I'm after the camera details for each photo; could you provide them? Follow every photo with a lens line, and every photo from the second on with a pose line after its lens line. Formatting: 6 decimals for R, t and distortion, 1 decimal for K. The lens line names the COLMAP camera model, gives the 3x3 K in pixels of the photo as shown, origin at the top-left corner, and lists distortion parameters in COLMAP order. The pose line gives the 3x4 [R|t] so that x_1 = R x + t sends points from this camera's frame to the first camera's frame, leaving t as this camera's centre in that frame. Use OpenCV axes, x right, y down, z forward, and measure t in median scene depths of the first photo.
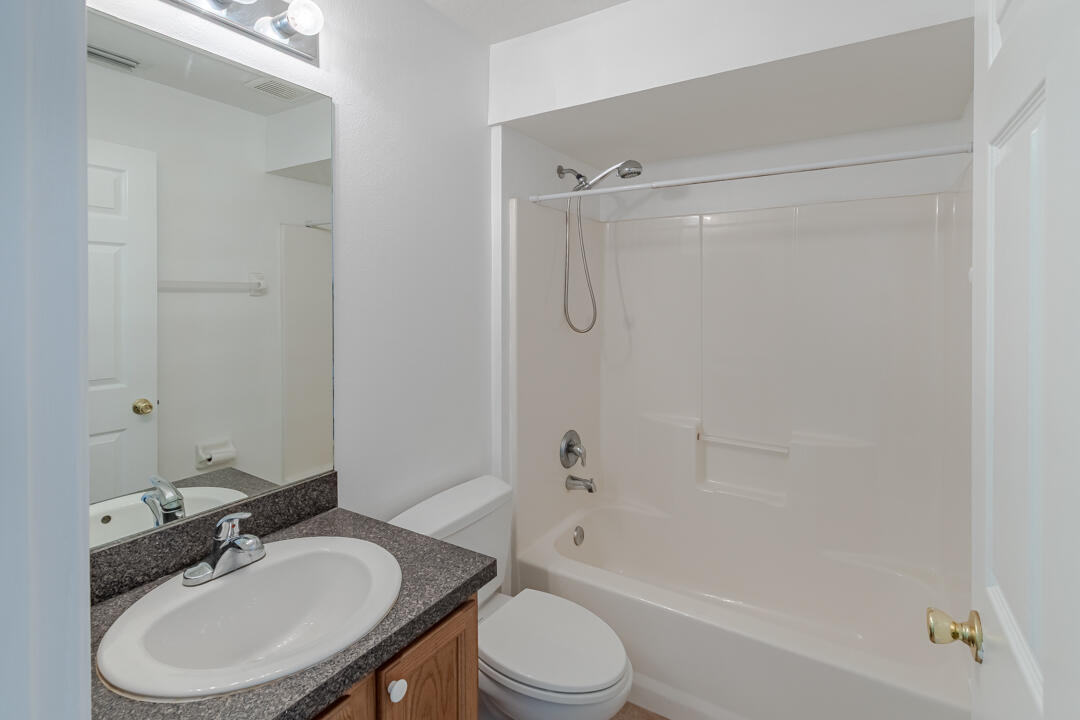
lens RADIAL K [[507.7, 0, 534.2], [0, 507.7, 356.9], [0, 0, 1]] dist [0.006600, -0.001997]
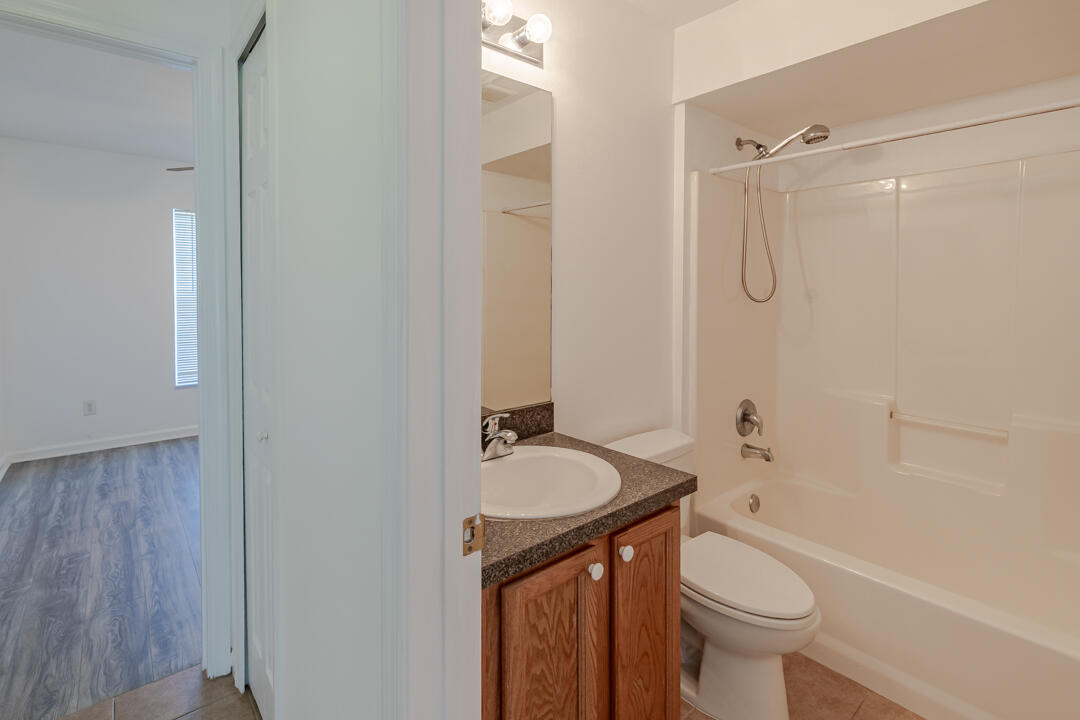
lens RADIAL K [[507.7, 0, 548.8], [0, 507.7, 346.2], [0, 0, 1]] dist [0.006600, -0.001997]
pose [[0.962954, 0.015015, -0.269247, -0.045199], [-0.014814, 0.999886, 0.002780, 0.052520], [0.269258, 0.001312, 0.963067, -0.095677]]
